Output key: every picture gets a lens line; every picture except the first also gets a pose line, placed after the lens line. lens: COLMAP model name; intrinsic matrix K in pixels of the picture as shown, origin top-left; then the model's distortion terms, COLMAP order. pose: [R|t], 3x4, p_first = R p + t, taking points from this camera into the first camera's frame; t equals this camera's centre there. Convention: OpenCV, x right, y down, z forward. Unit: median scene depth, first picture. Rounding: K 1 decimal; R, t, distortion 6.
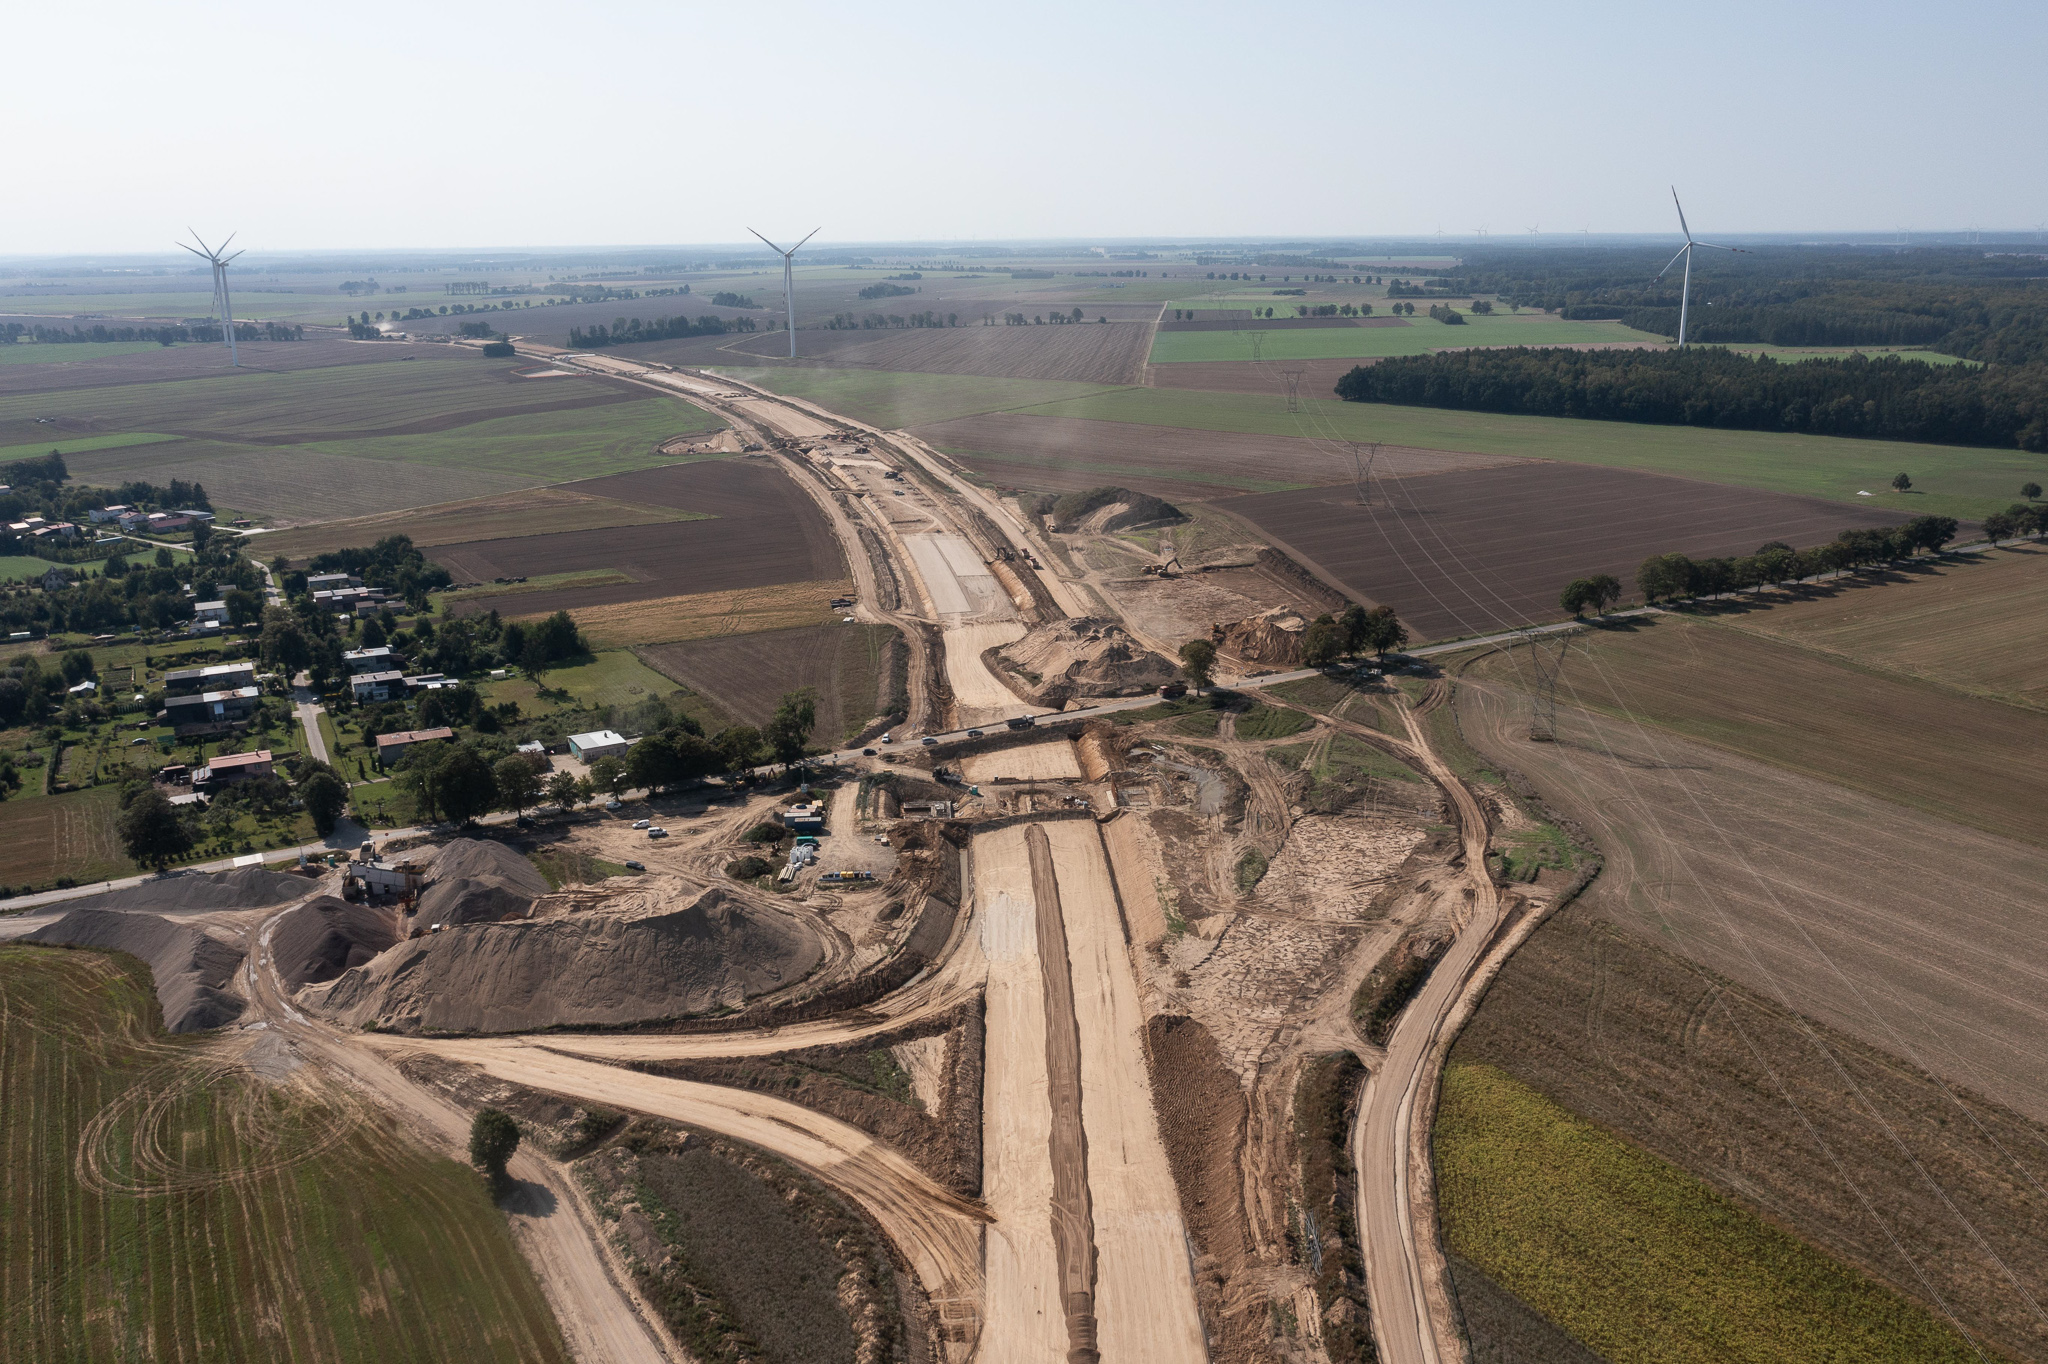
lens RADIAL K [[1629.2, 0, 1014.8], [0, 1629.2, 670.5], [0, 0, 1]] dist [-0.011905, 0.000455]
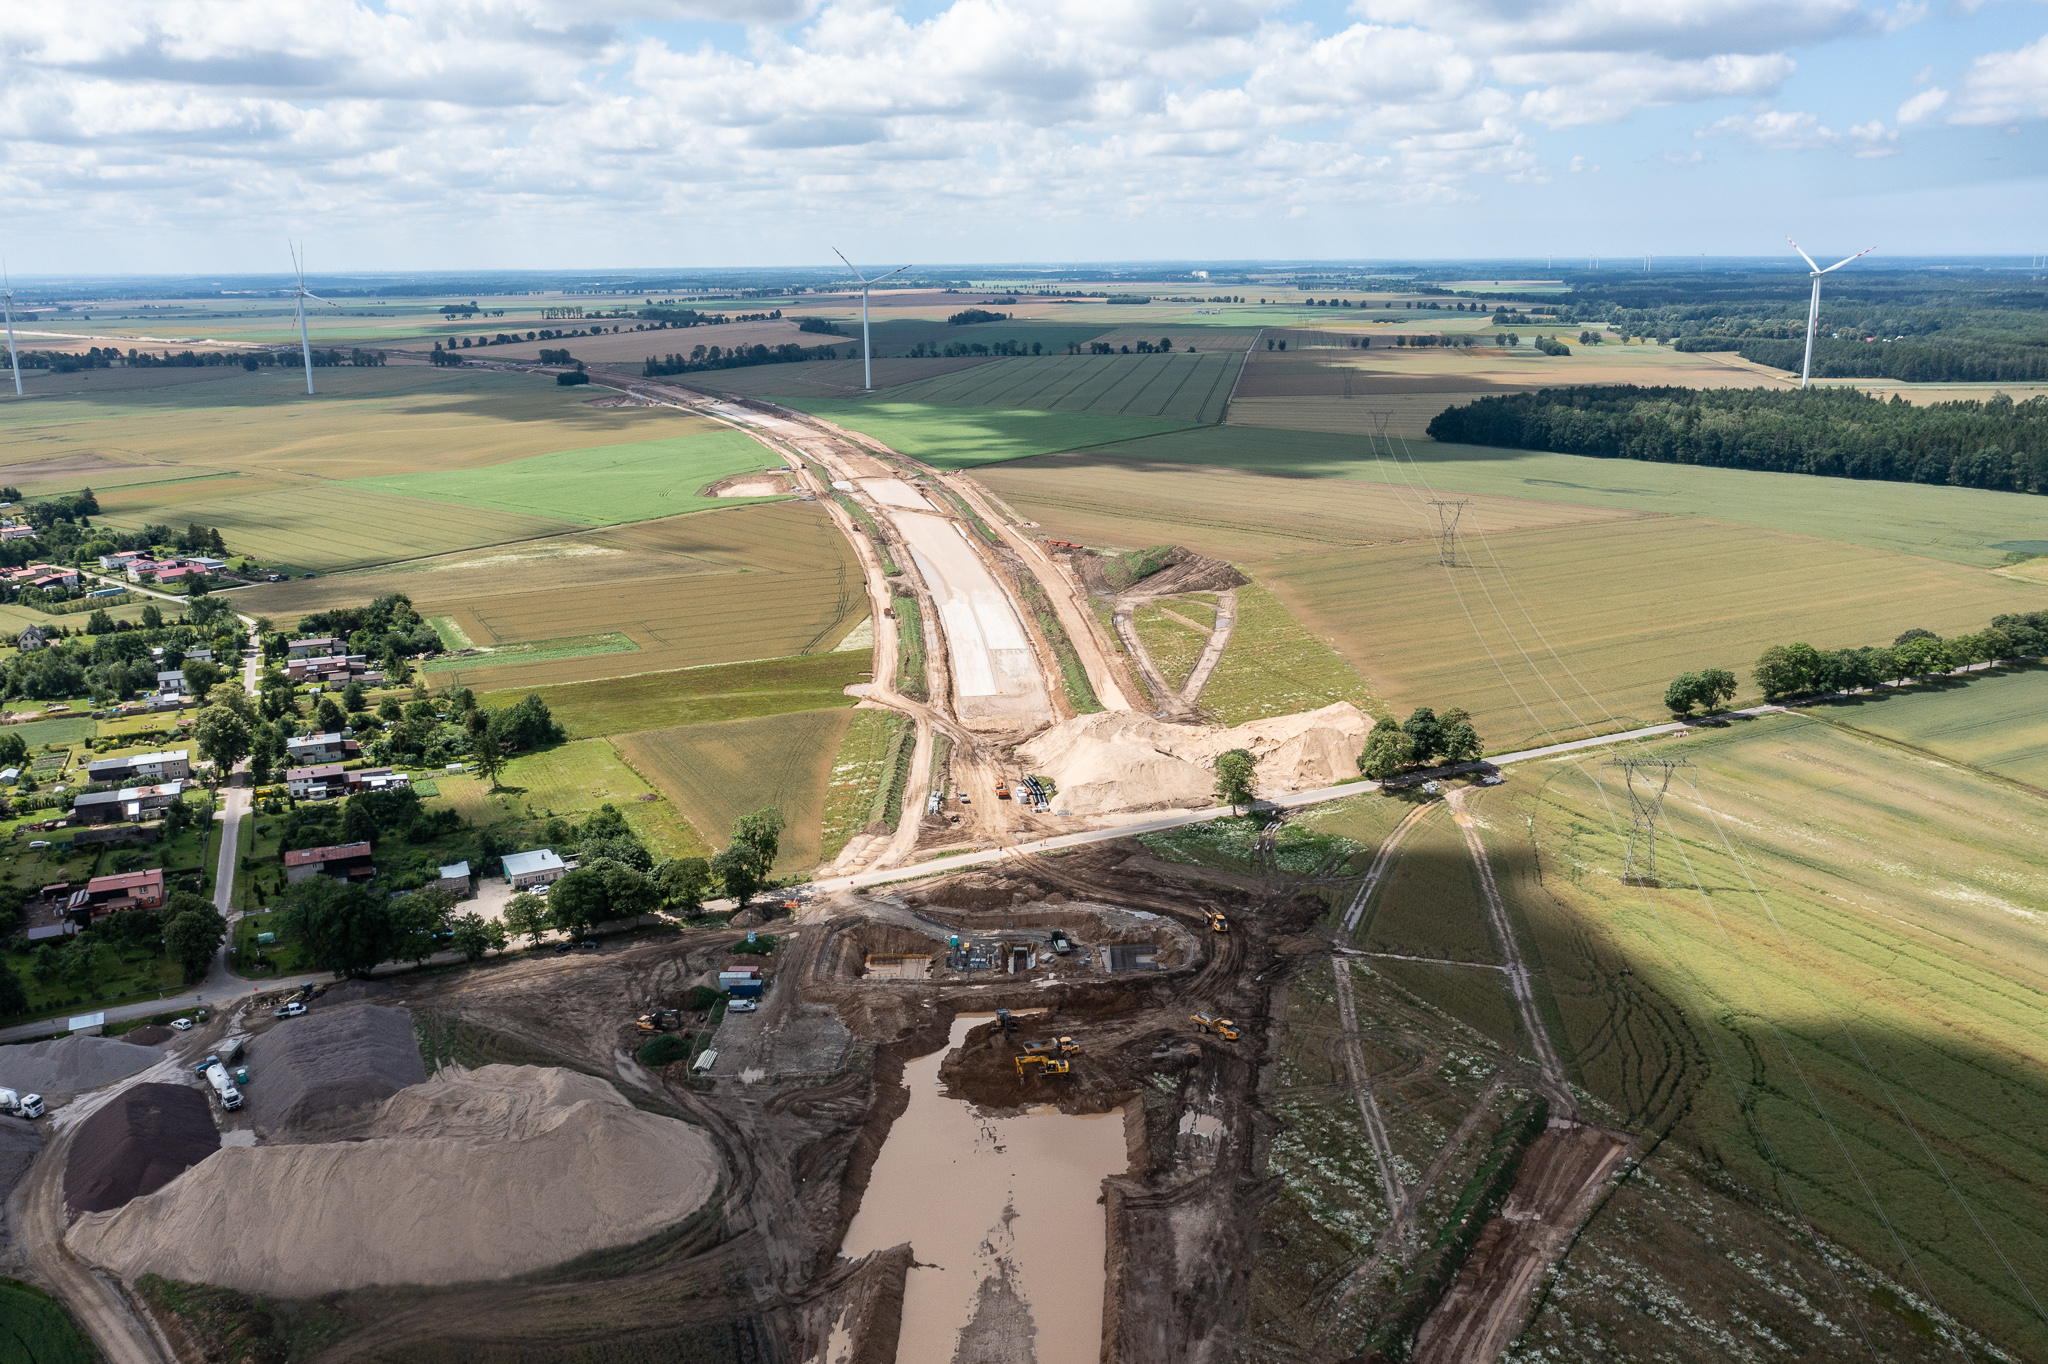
lens RADIAL K [[1629.2, 0, 1016.7], [0, 1629.2, 687.7], [0, 0, 1]] dist [-0.011905, 0.000455]
pose [[0.998156, 0.016443, -0.058436, 0.035533], [-0.016616, 0.999859, -0.002482, -0.036380], [0.058387, 0.003448, 0.998288, 0.099045]]
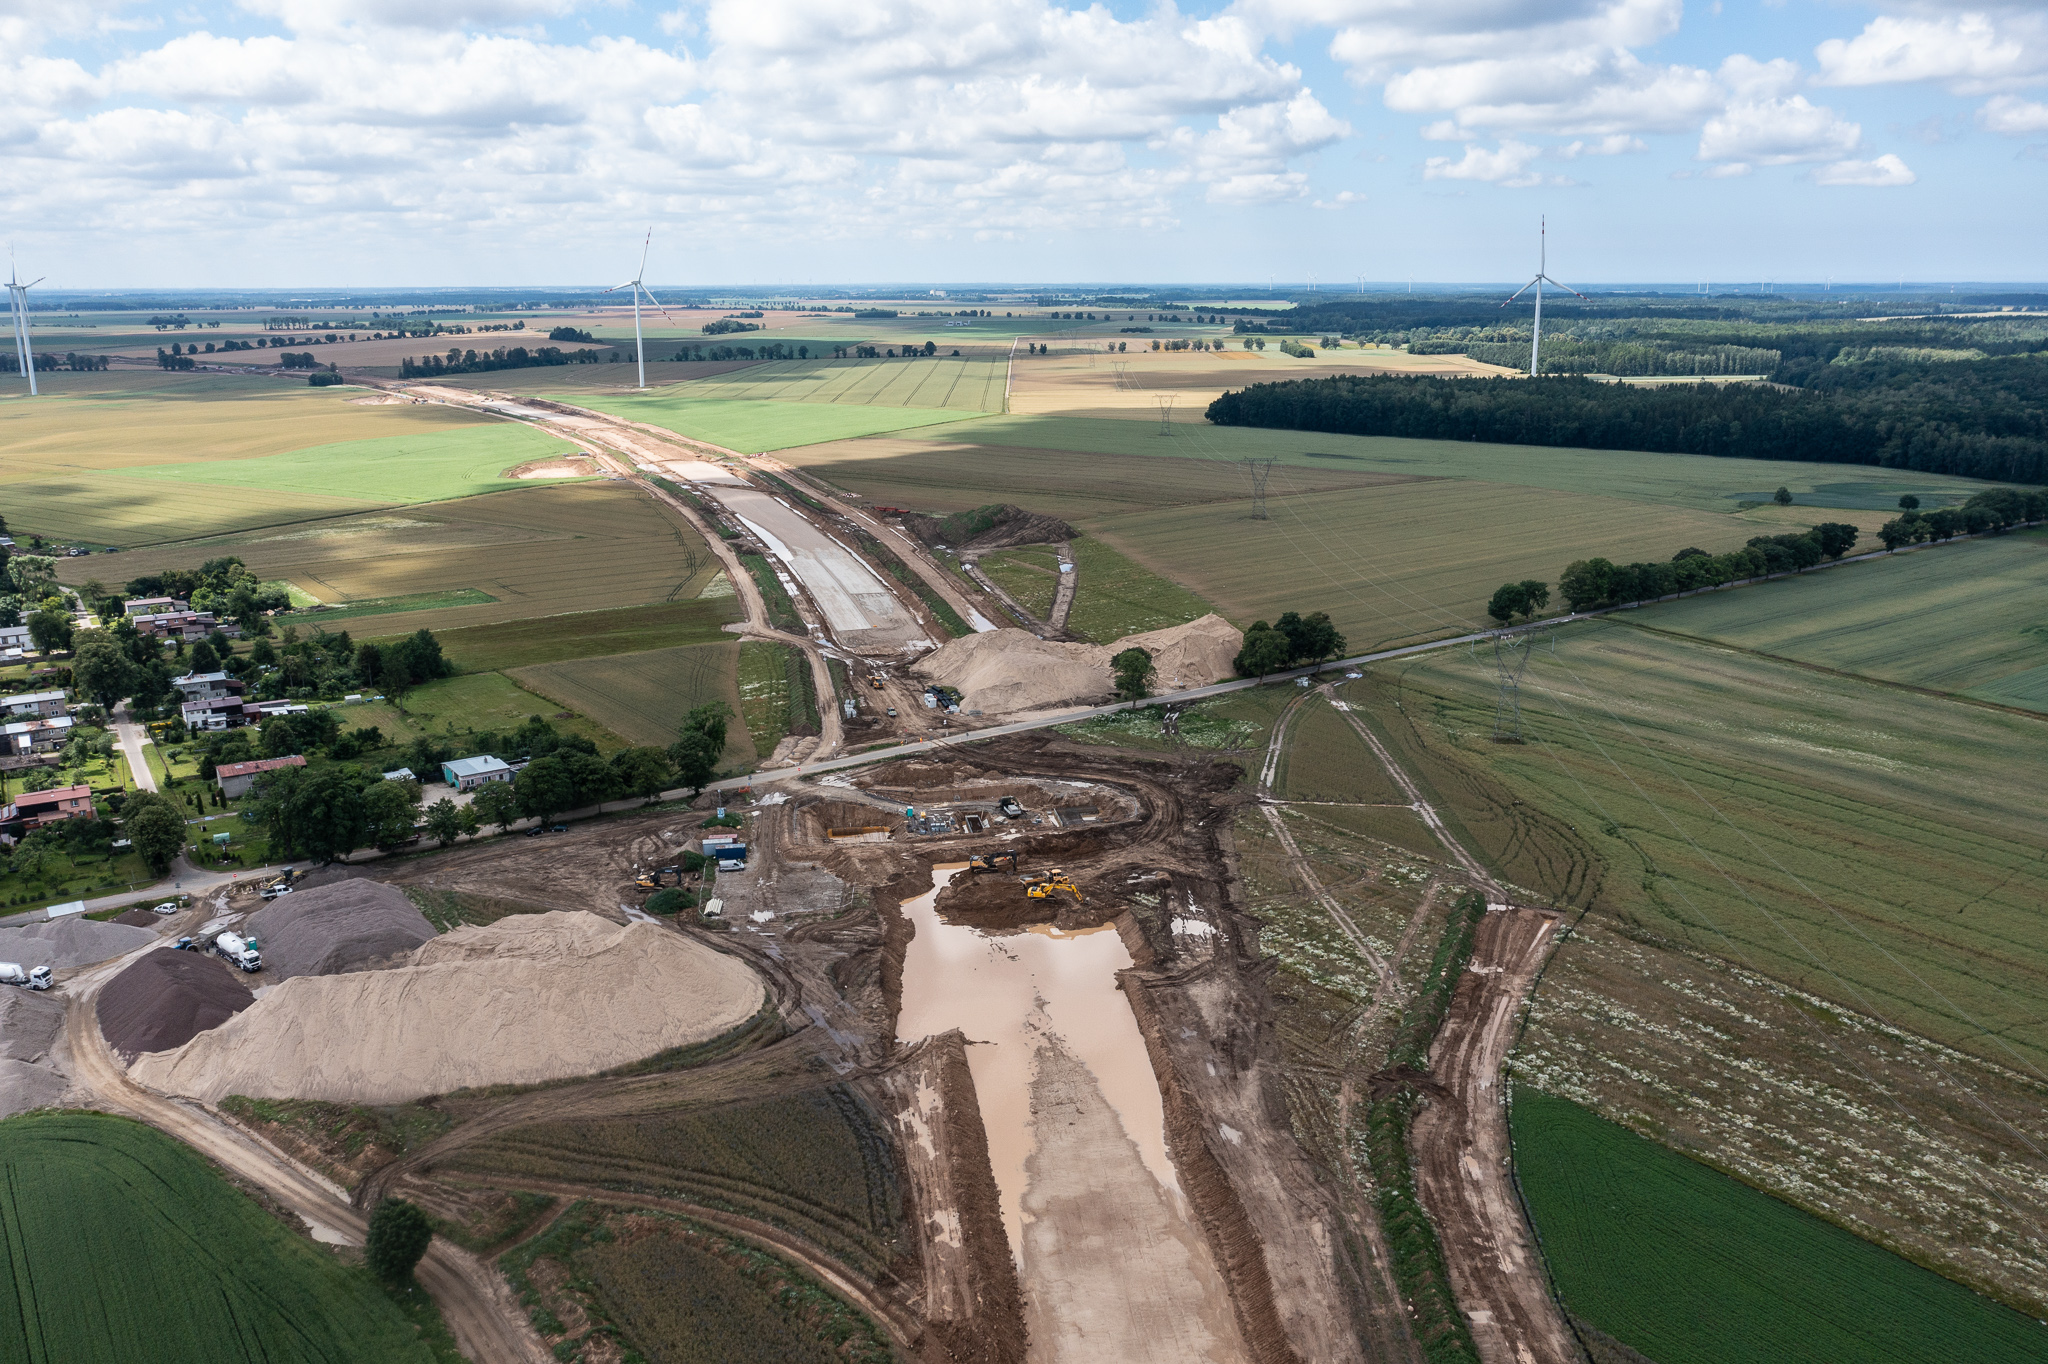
lens RADIAL K [[1629.2, 0, 1017.9], [0, 1629.2, 680.1], [0, 0, 1]] dist [-0.011905, 0.000455]
pose [[0.994996, -0.015094, 0.098770, -0.034132], [0.017175, 0.999647, -0.020255, 0.012976], [-0.098429, 0.021850, 0.994904, 0.061605]]
